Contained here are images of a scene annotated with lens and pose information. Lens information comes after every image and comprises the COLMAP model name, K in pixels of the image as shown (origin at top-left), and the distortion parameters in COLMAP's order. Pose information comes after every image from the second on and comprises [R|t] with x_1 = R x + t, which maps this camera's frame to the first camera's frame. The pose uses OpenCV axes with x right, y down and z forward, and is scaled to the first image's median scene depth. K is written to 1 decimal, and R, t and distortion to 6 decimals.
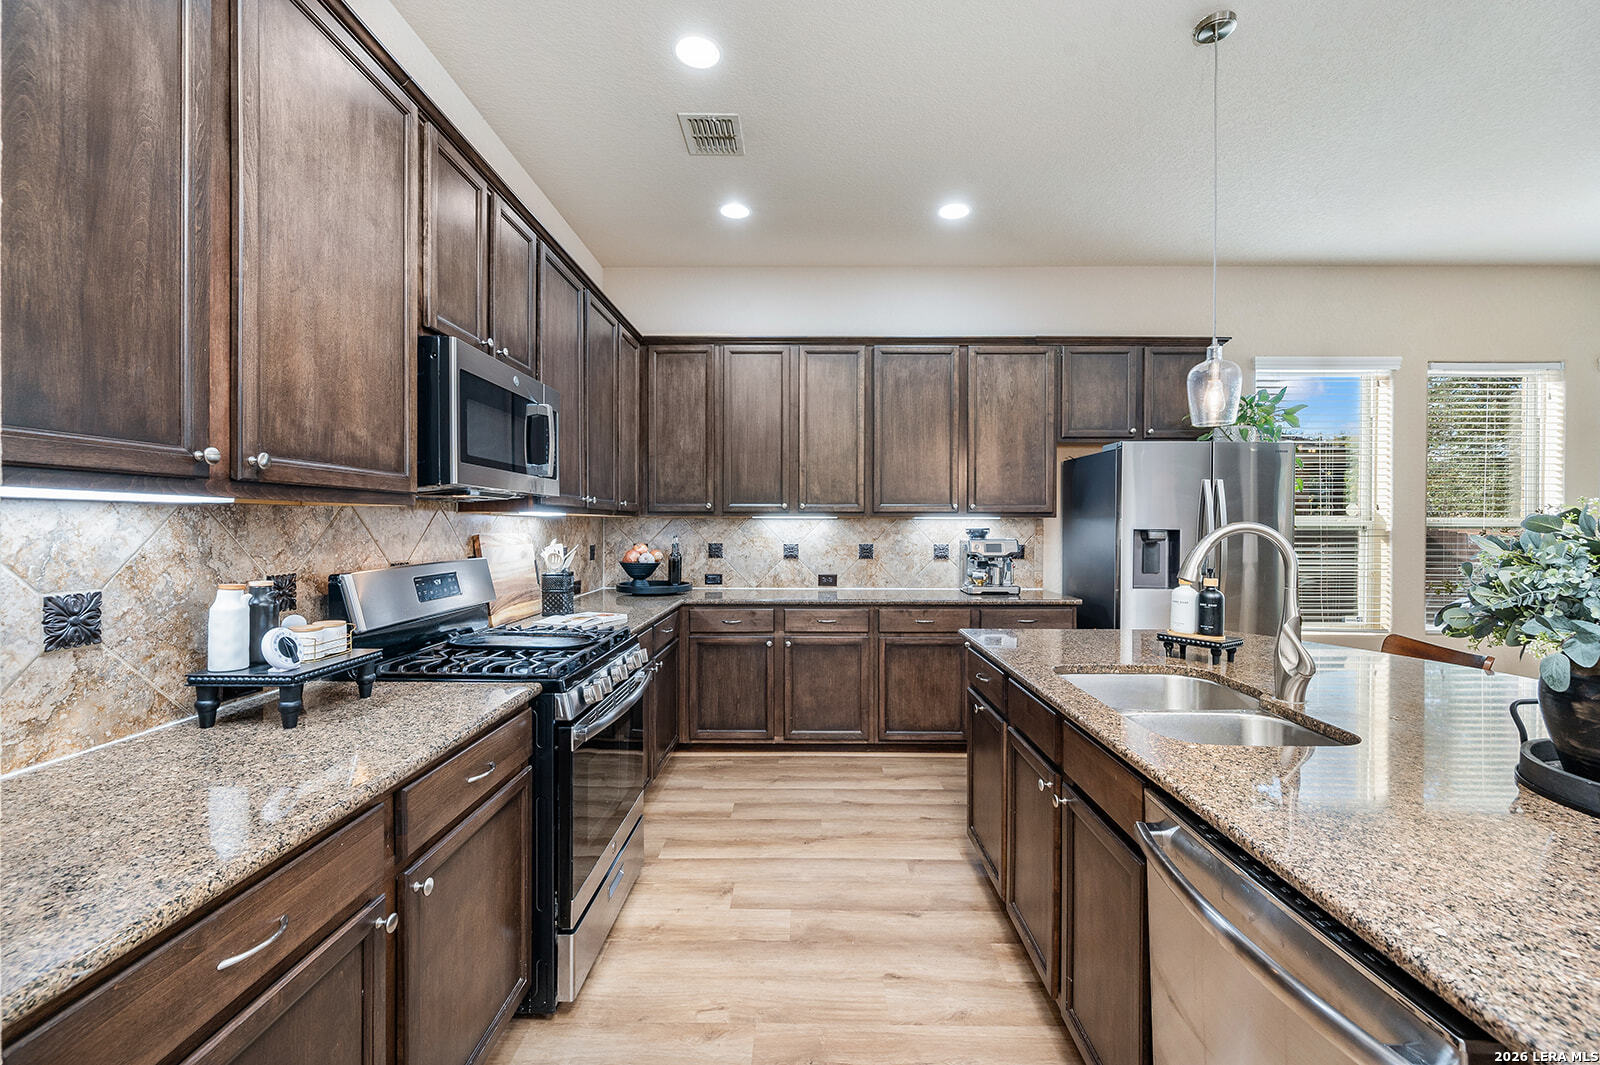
lens RADIAL K [[668.2, 0, 795.5], [0, 668.2, 530.5], [0, 0, 1]] dist [0.000636, -0.000289]
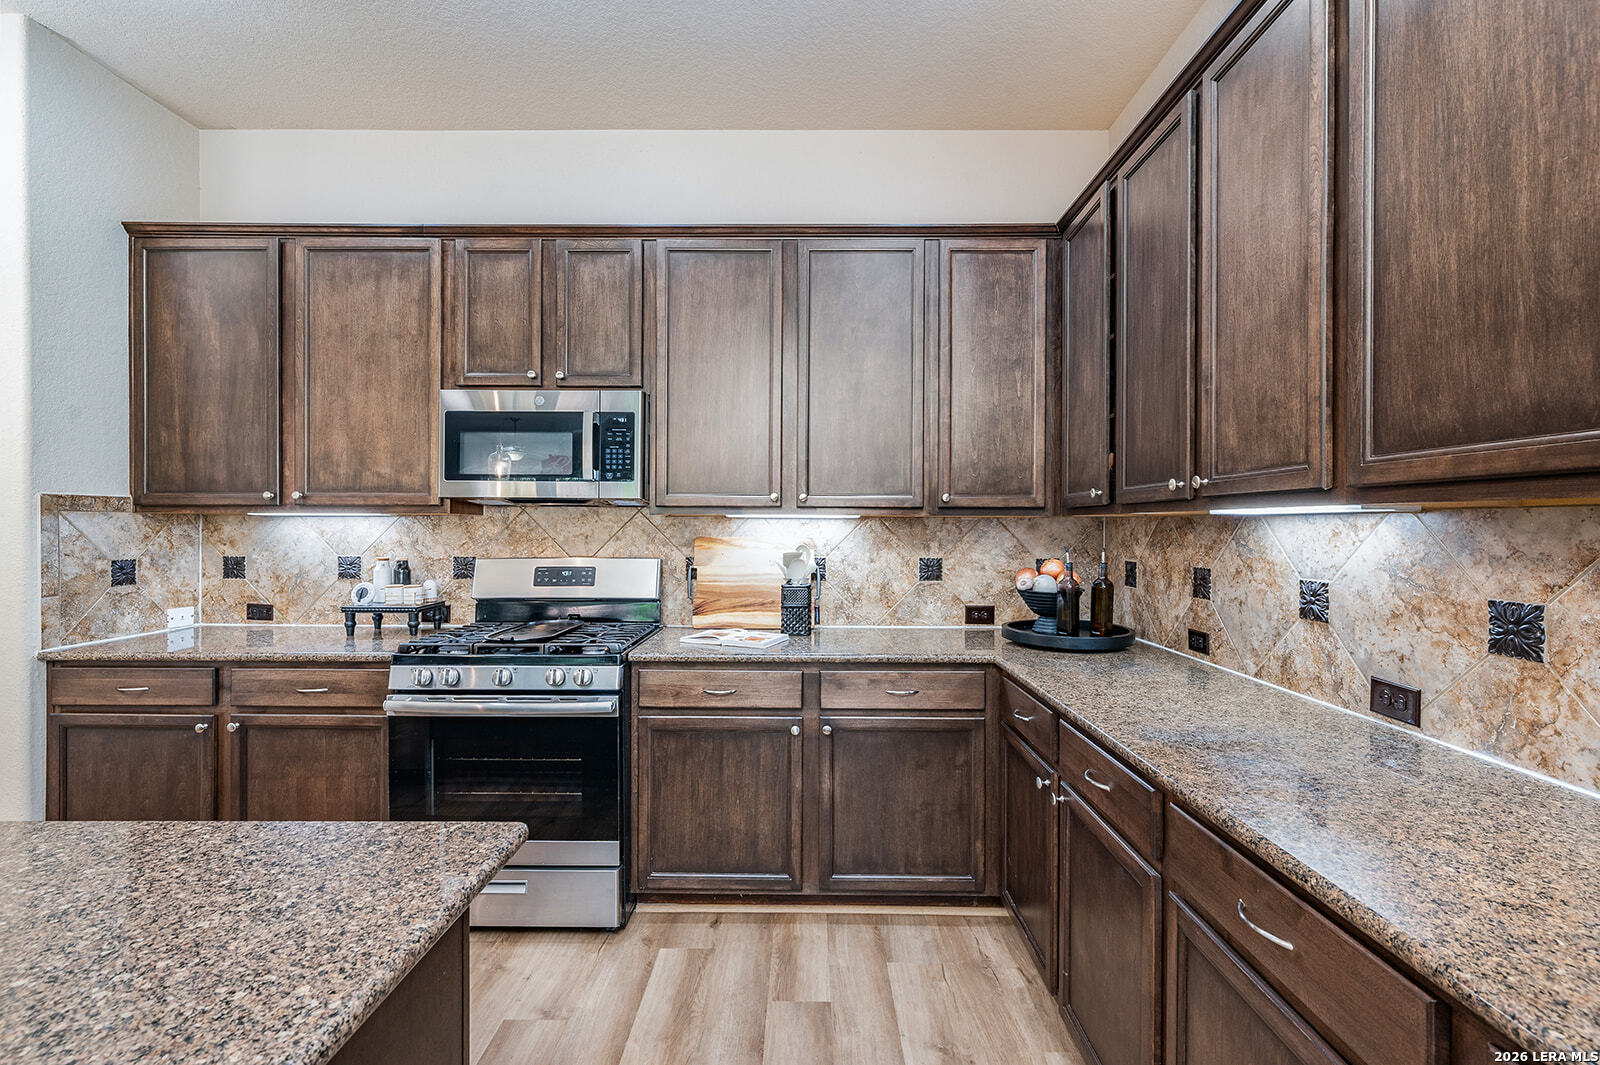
lens RADIAL K [[708.8, 0, 795.3], [0, 708.8, 525.6], [0, 0, 1]] dist [-0.002676, 0.001339]
pose [[0.009218, -0.001575, -0.999956, 0.421204], [-0.011688, 0.999930, -0.001683, -0.007494], [0.999889, 0.011703, 0.009199, 0.762899]]
